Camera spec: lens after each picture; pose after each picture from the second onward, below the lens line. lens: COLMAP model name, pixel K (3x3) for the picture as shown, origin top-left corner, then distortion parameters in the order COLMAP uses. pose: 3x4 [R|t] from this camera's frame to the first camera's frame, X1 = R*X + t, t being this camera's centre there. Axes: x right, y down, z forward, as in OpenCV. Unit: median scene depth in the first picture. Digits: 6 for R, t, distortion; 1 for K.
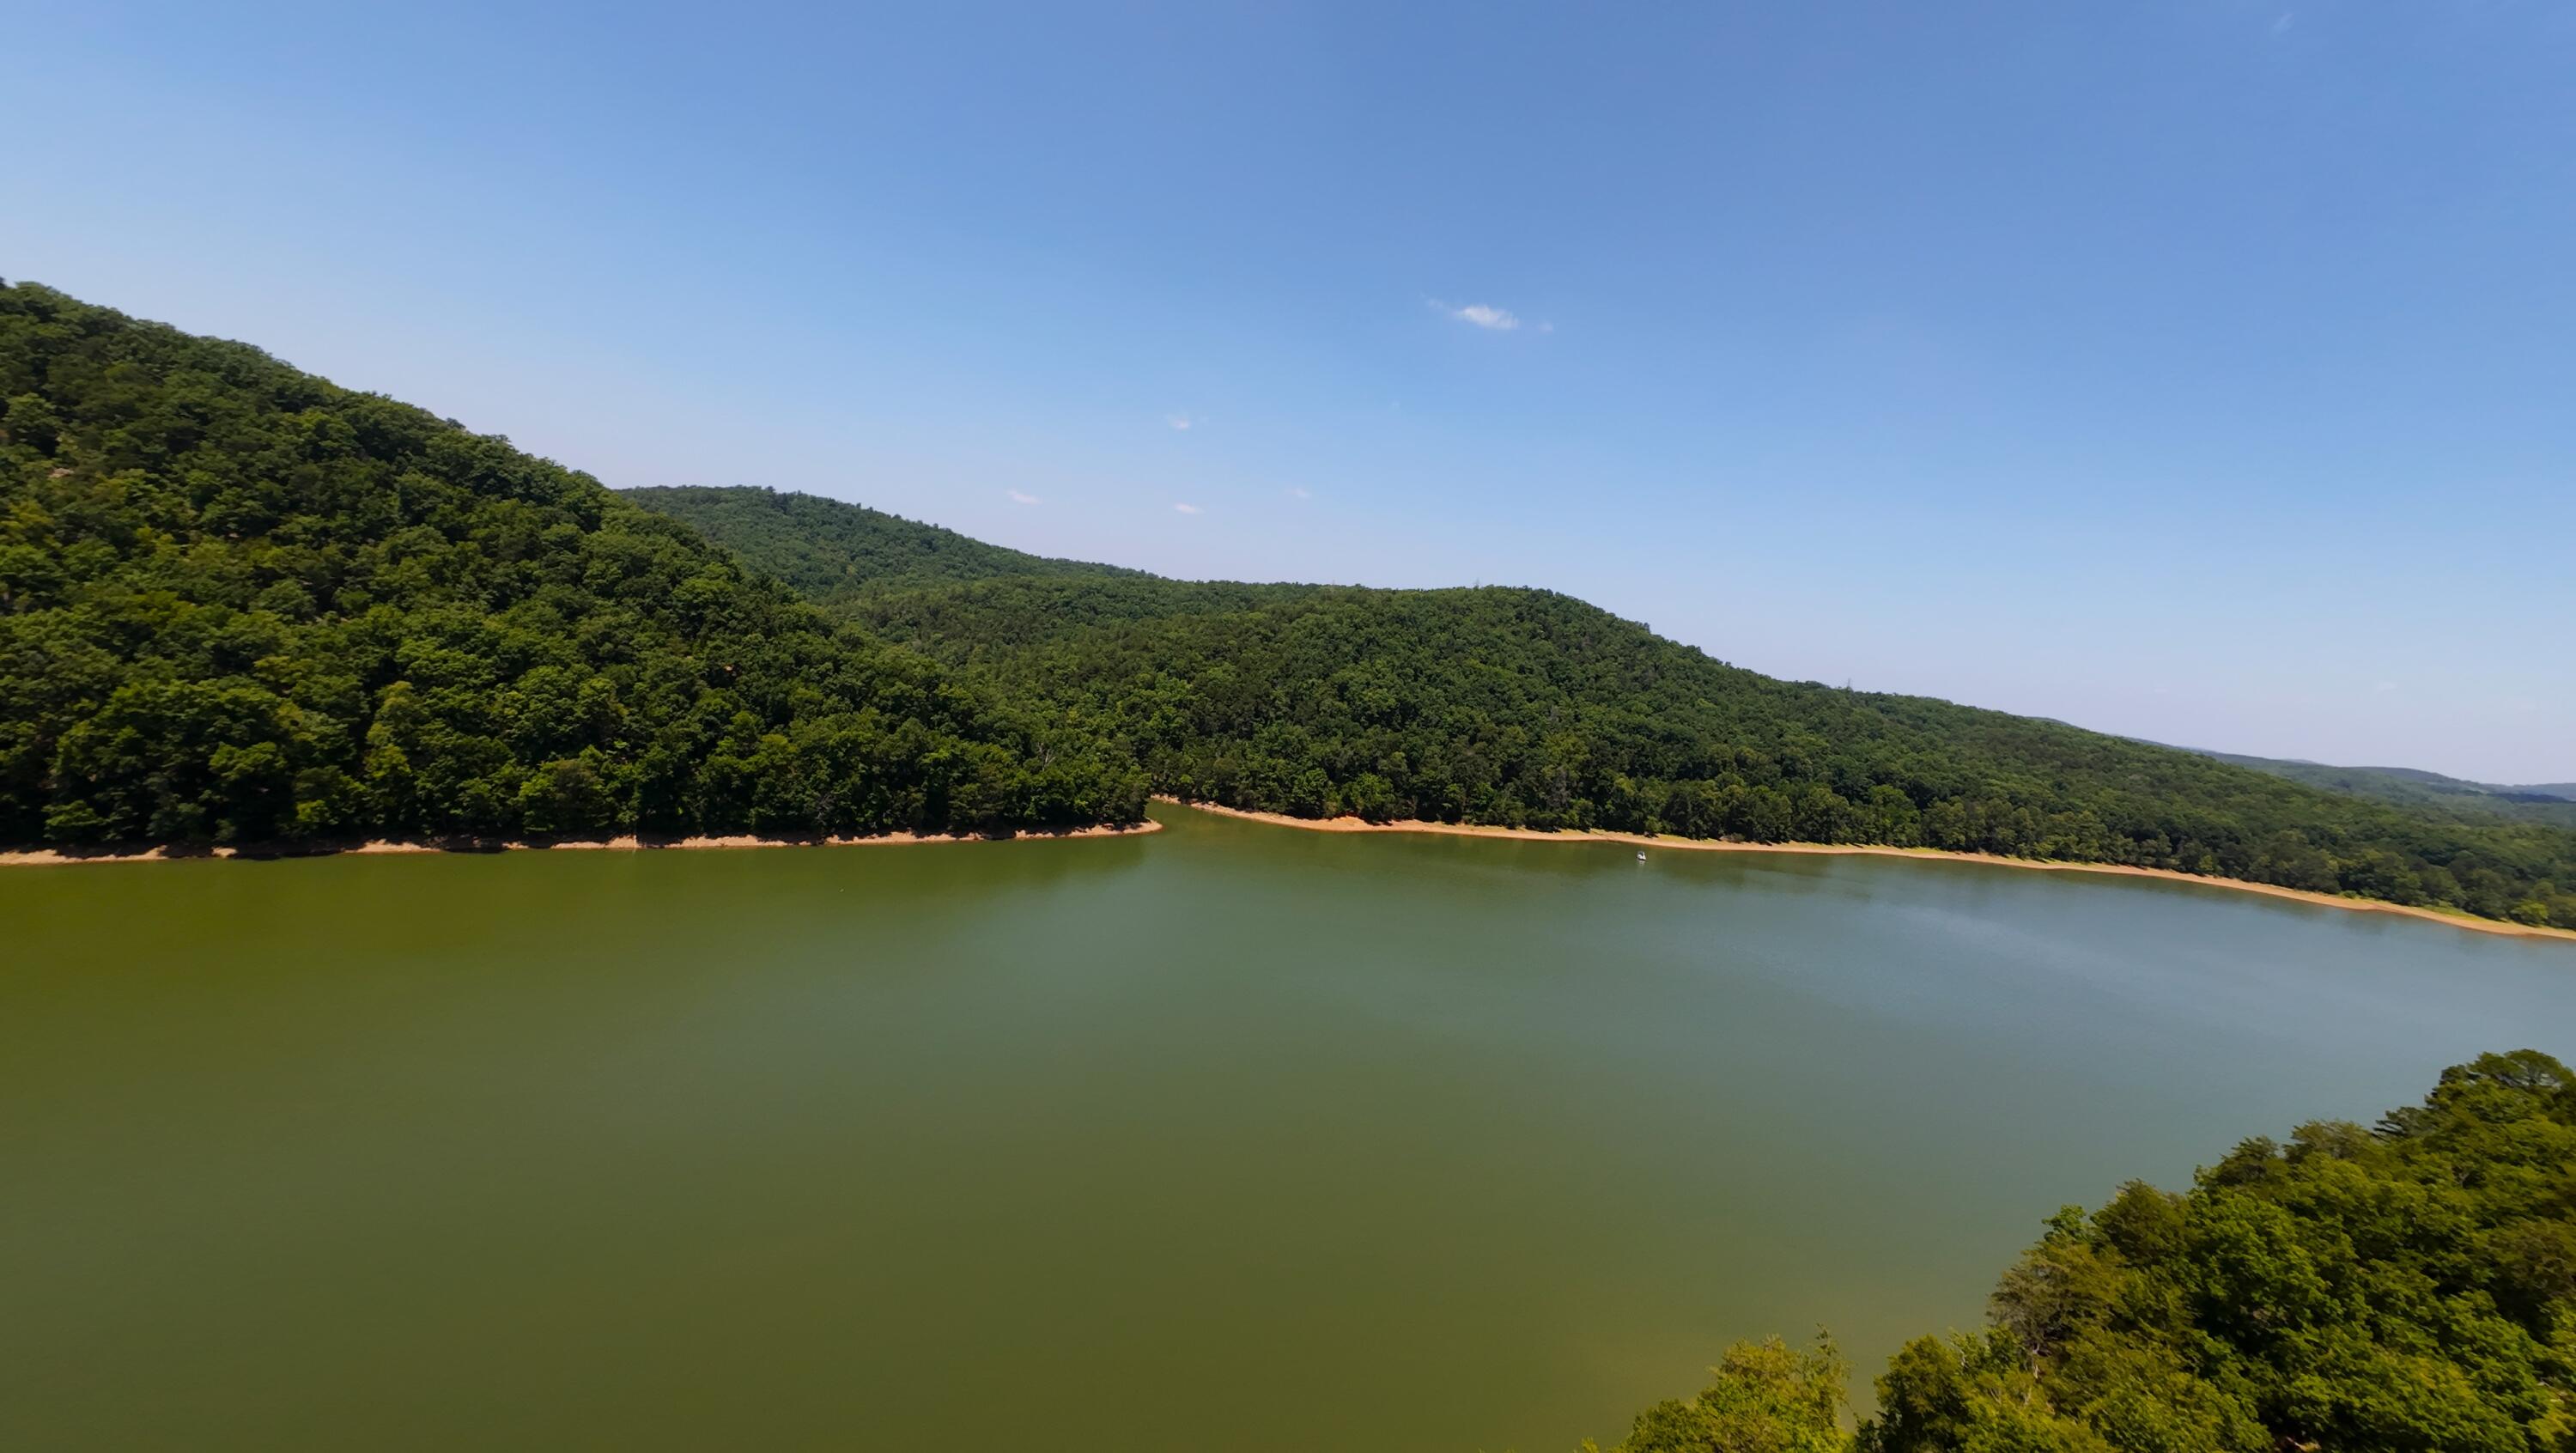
lens RADIAL K [[1011.0, 0, 1289.8], [0, 1011.0, 708.1], [0, 0, 1]] dist [-0.000589, 0.000975]
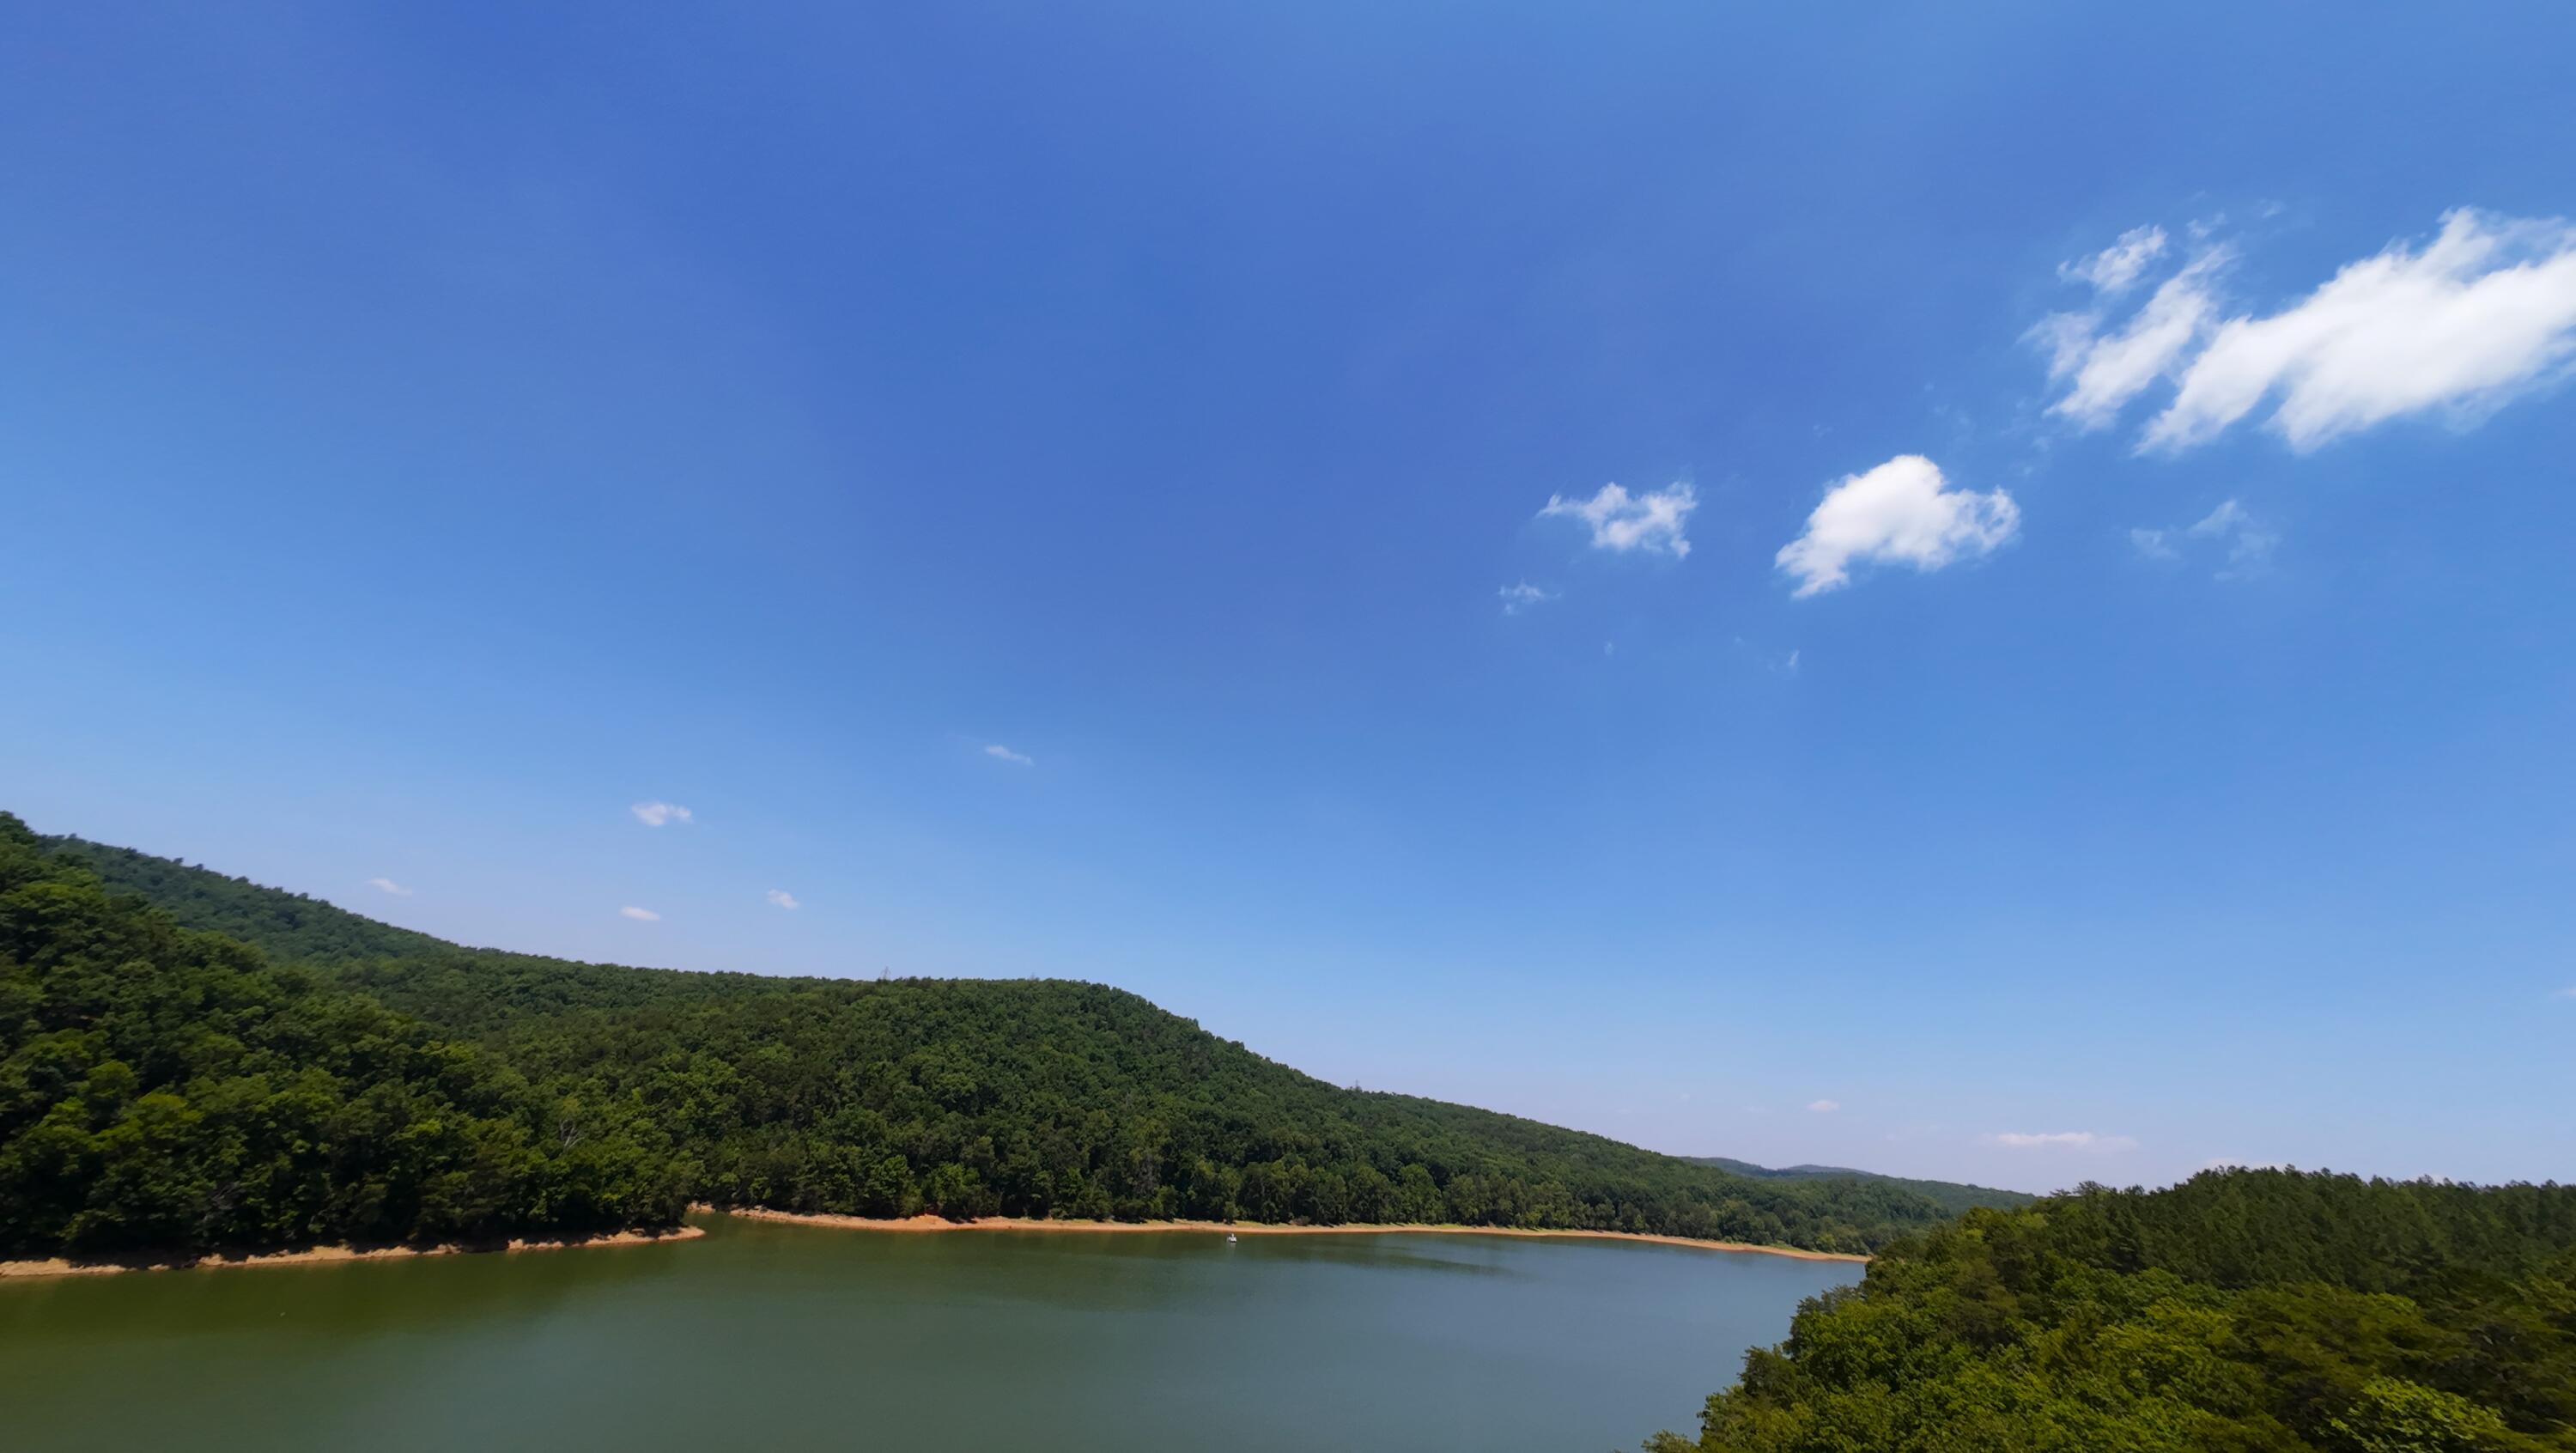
lens RADIAL K [[1011.0, 0, 1289.8], [0, 1011.0, 708.1], [0, 0, 1]] dist [-0.000589, 0.000975]
pose [[0.888573, 0.141538, 0.436353, -0.099220], [0.047197, 0.917956, -0.393863, 0.058540], [-0.456300, 0.370571, 0.808992, -0.017428]]
